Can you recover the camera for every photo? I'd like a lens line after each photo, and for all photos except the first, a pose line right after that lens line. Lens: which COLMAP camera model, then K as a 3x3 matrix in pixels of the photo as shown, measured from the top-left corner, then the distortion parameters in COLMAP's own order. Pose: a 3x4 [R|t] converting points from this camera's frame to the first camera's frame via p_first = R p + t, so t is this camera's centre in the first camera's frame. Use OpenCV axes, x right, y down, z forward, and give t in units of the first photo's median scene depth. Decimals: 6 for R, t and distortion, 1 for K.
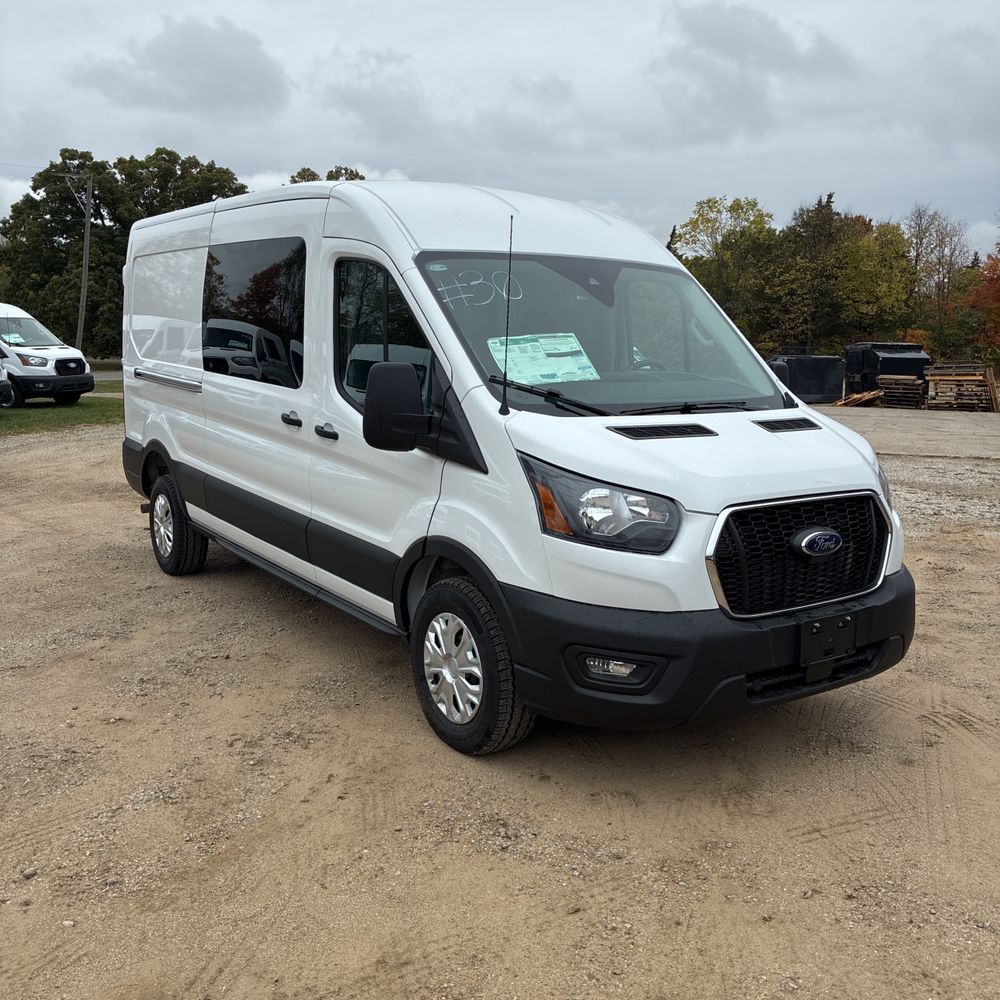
lens RADIAL K [[1011.2, 0, 504.5], [0, 1011.2, 498.1], [0, 0, 1]] dist [0.027577, 0.000000]
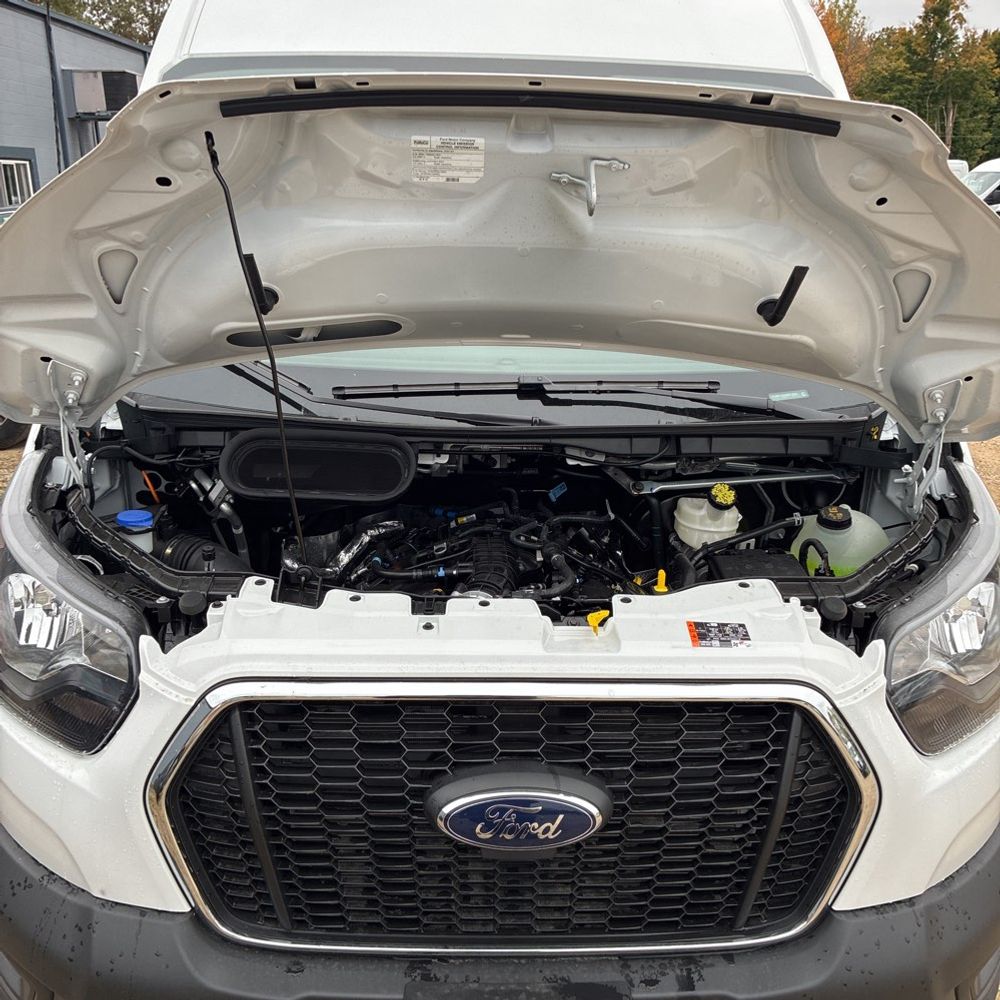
lens RADIAL K [[1011.2, 0, 502.1], [0, 1011.2, 499.5], [0, 0, 1]] dist [0.027577, 0.000000]
pose [[0.835592, 0.170694, -0.522159, 0.417694], [-0.092845, 0.980709, 0.172018, -0.116887], [0.541448, -0.095256, 0.835320, 0.601081]]
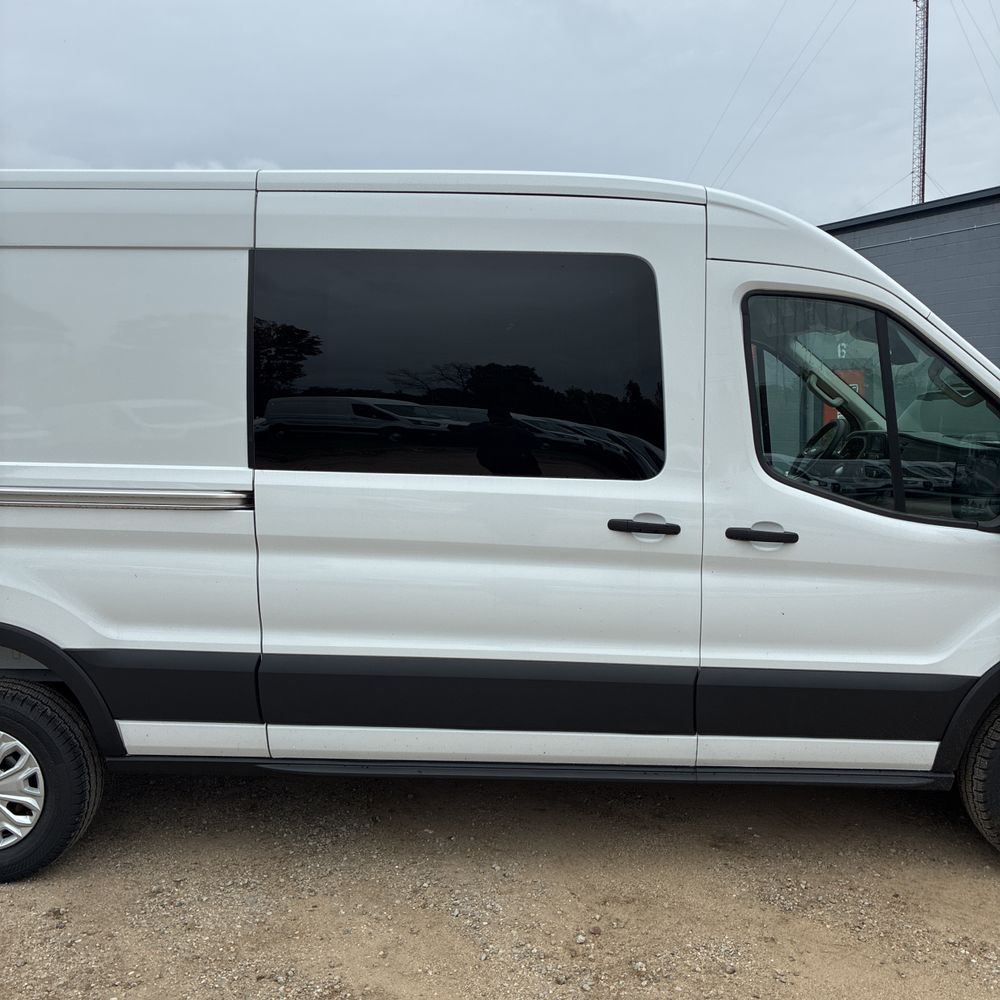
lens RADIAL K [[1011.2, 0, 494.3], [0, 1011.2, 499.4], [0, 0, 1]] dist [0.027577, 0.000000]
pose [[0.605544, -0.092292, 0.790442, -0.933463], [0.142449, 0.989781, 0.006439, -0.133832], [-0.782959, 0.108699, 0.612503, 0.792837]]
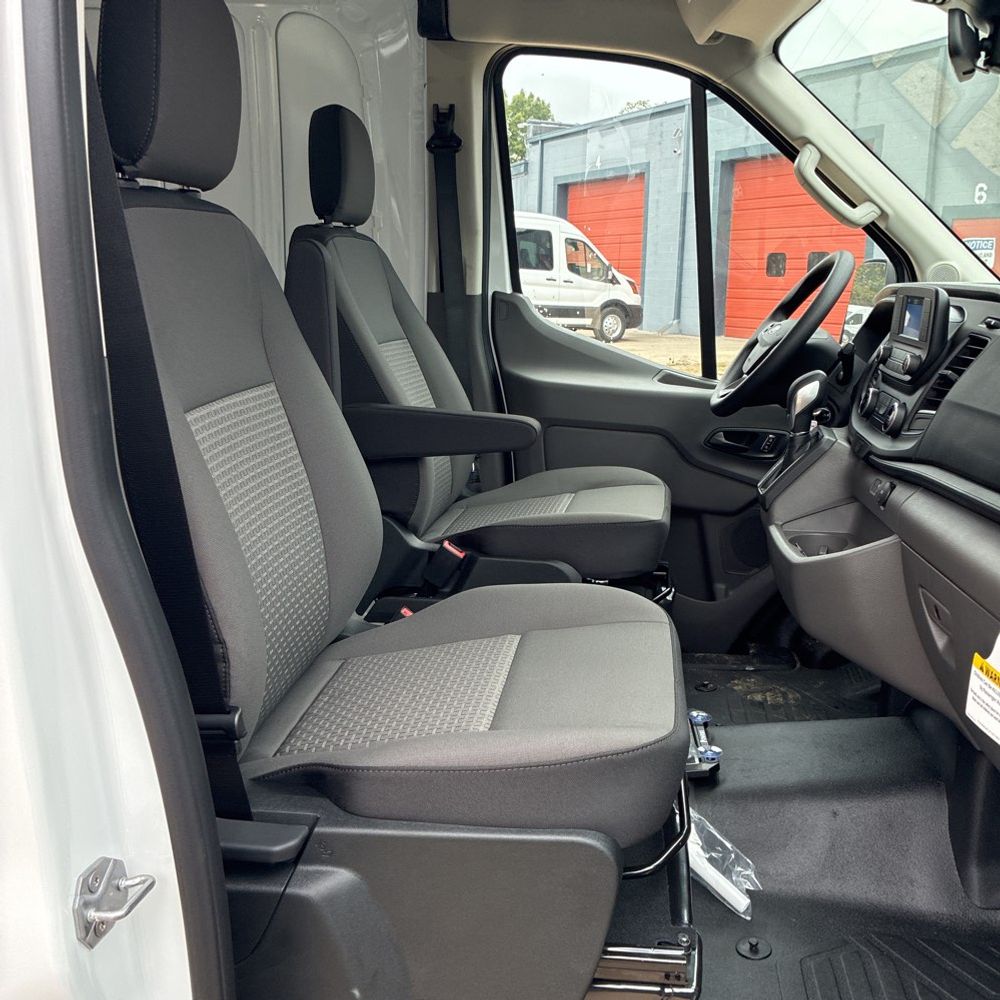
lens RADIAL K [[1011.2, 0, 517.9], [0, 1011.2, 495.0], [0, 0, 1]] dist [0.027577, 0.000000]
pose [[0.678657, -0.168445, 0.714879, -0.255763], [0.107545, 0.985645, 0.130149, -0.128448], [-0.726539, -0.011445, 0.687030, 0.965867]]
